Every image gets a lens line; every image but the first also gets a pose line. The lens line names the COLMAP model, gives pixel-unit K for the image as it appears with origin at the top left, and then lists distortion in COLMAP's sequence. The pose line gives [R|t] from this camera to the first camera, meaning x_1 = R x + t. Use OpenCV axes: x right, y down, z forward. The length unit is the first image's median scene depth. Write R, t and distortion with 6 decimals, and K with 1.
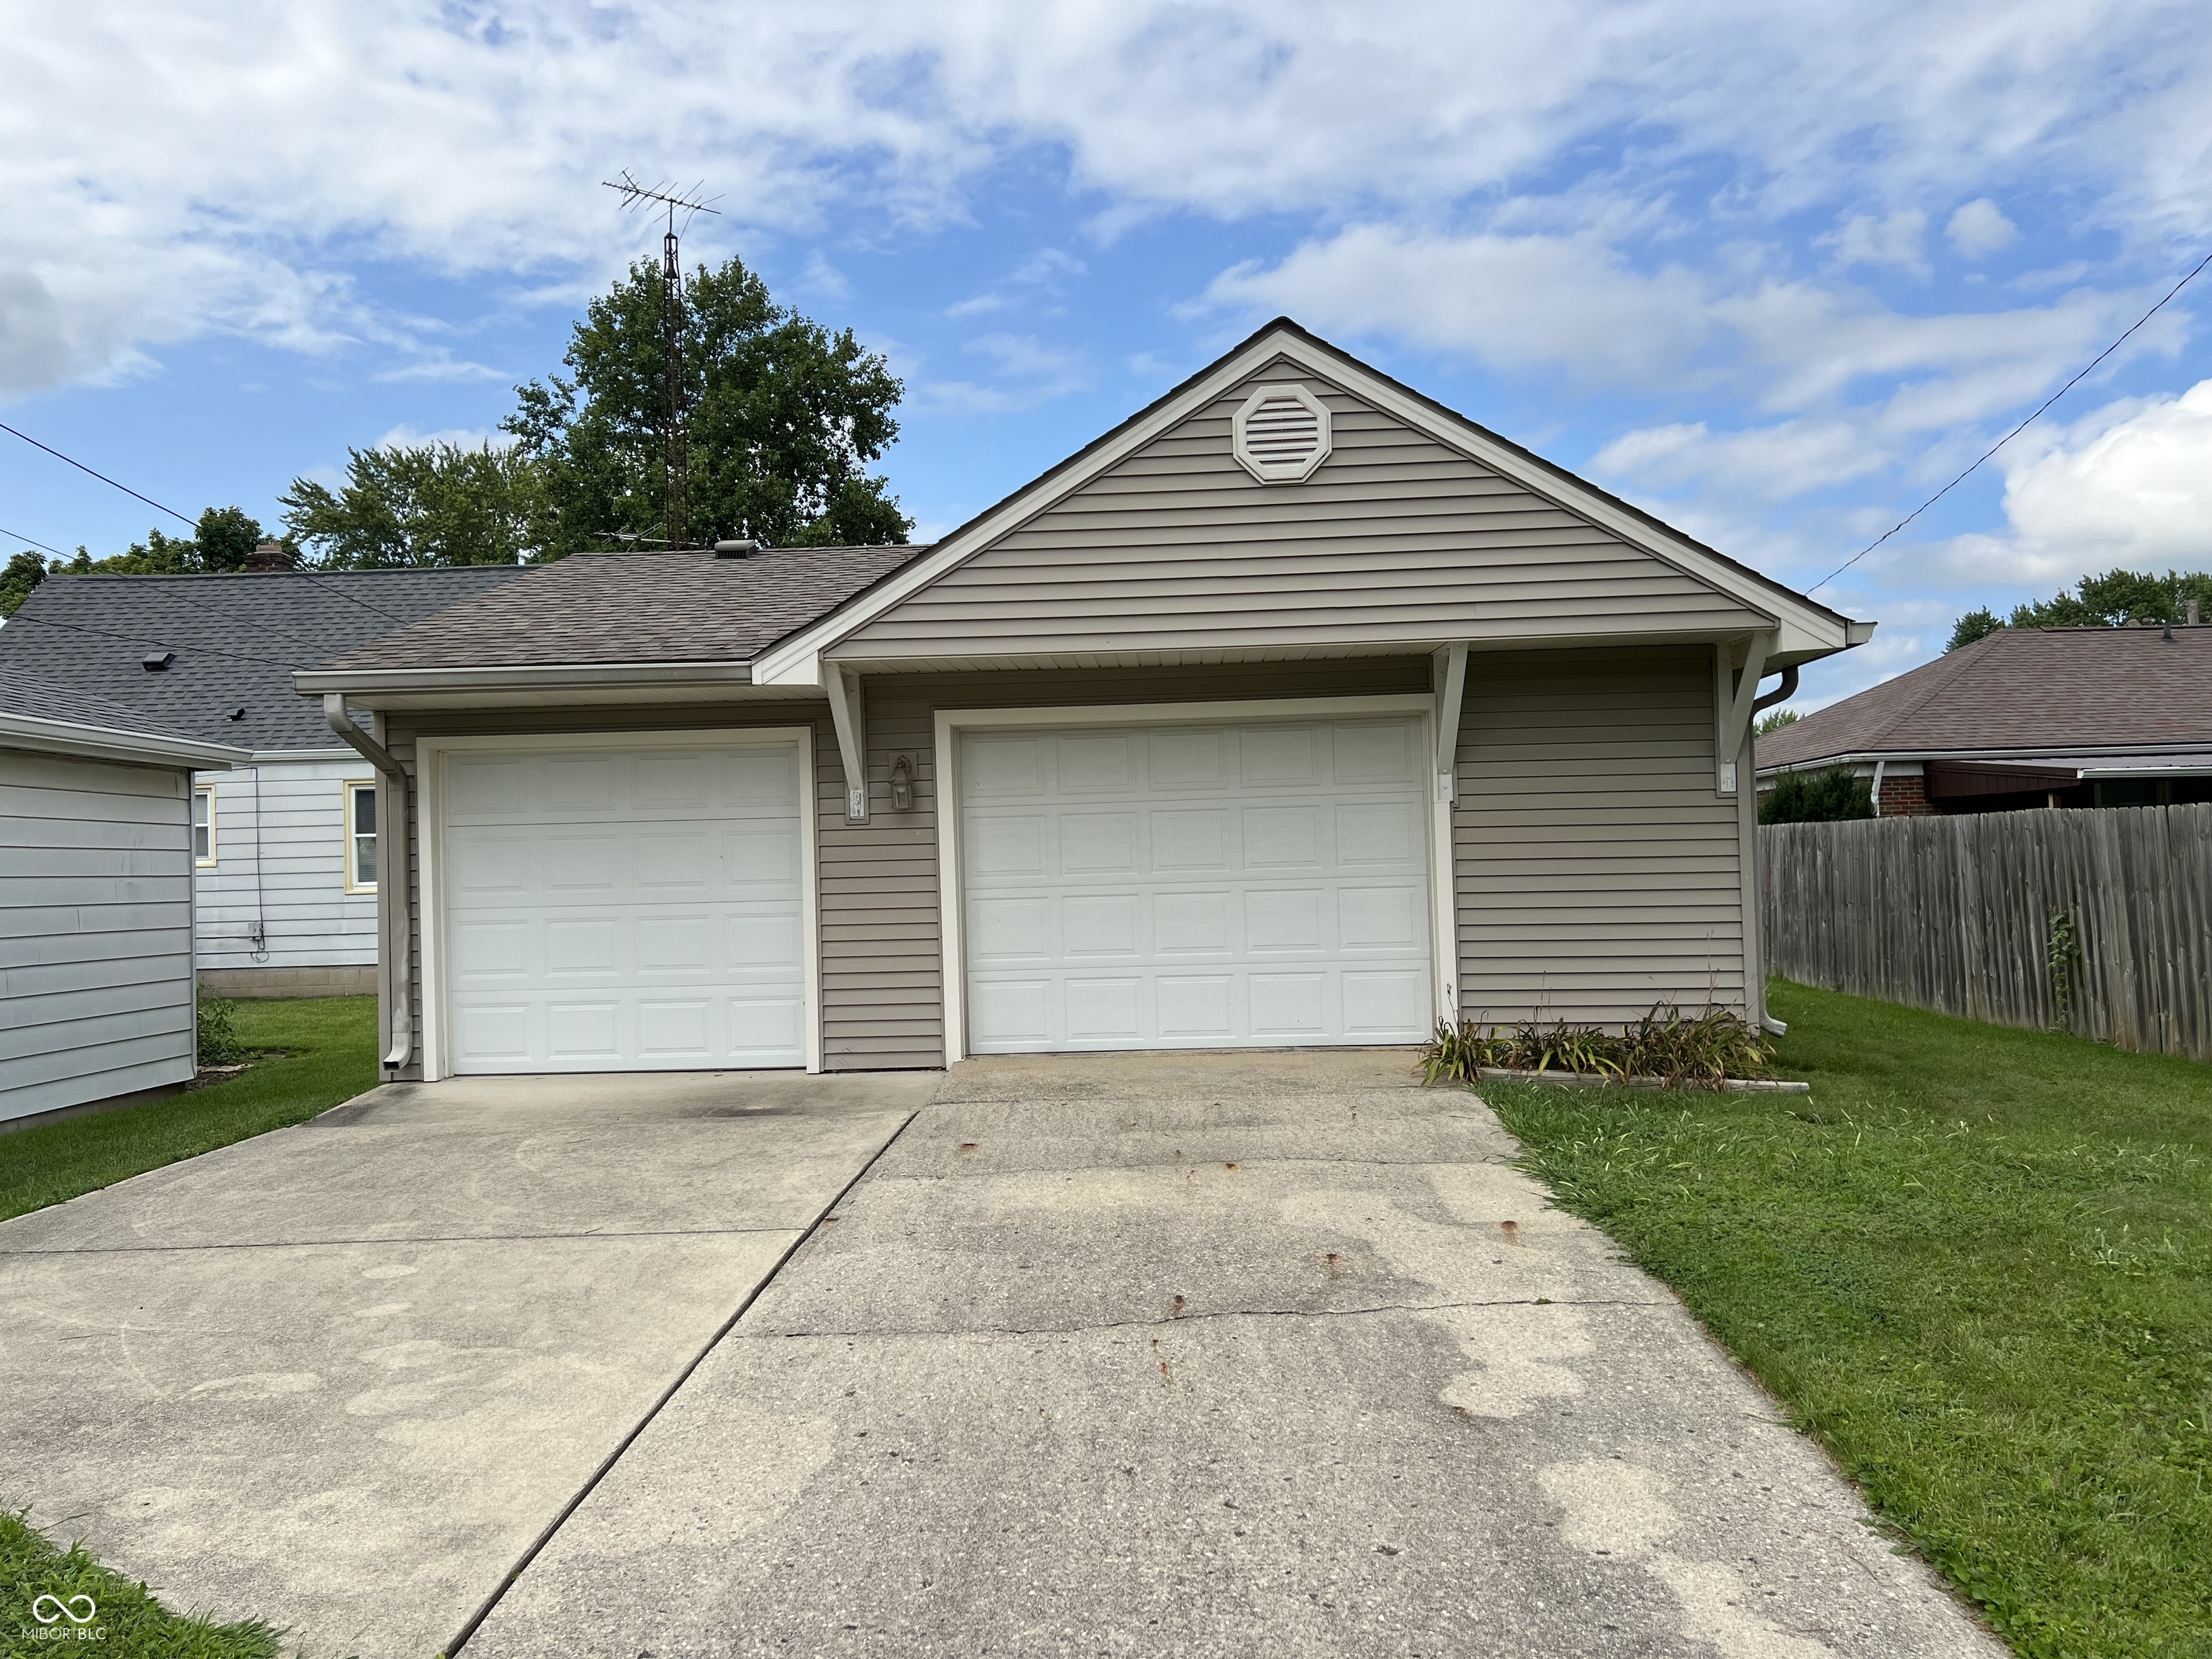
lens RADIAL K [[1701.5, 0, 1097.5], [0, 1701.5, 852.8], [0, 0, 1]] dist [0.067630, -0.077422]
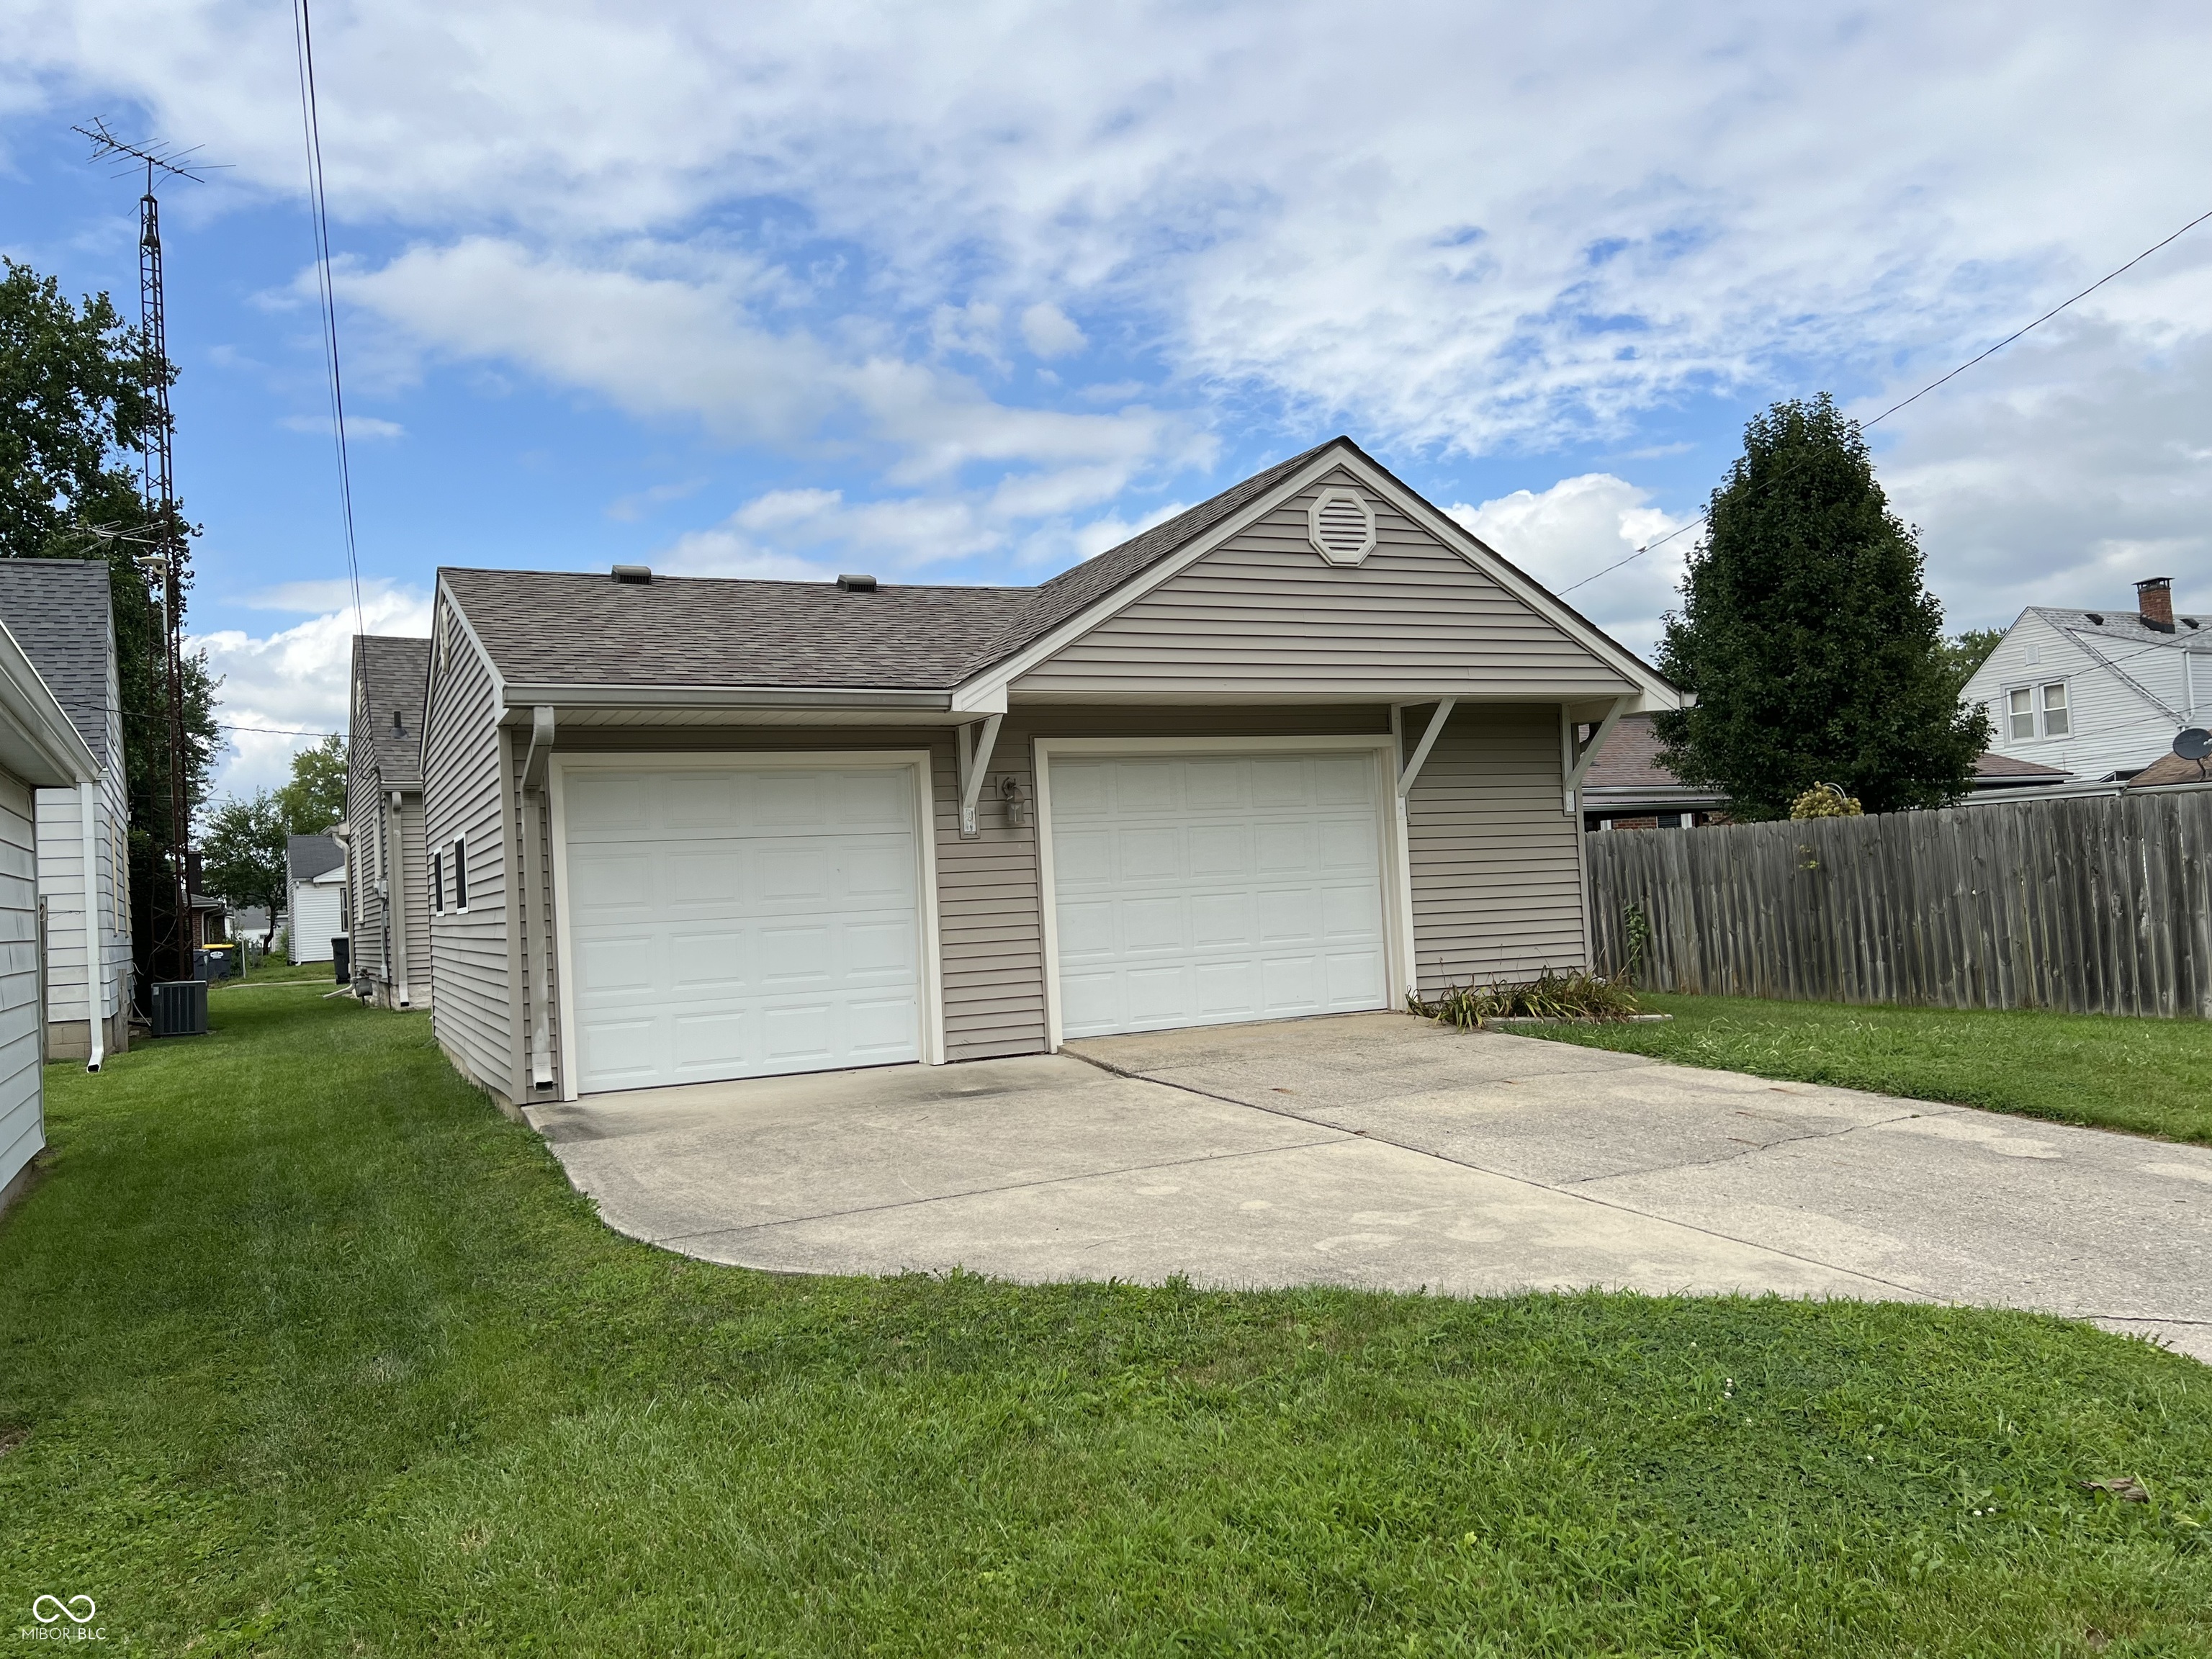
lens RADIAL K [[1701.5, 0, 1092.6], [0, 1701.5, 841.3], [0, 0, 1]] dist [0.067630, -0.077422]
pose [[0.877705, -0.004370, 0.479182, -0.523772], [0.019756, 0.999438, -0.027072, 0.014599], [-0.478794, 0.033227, 0.877298, -0.011680]]
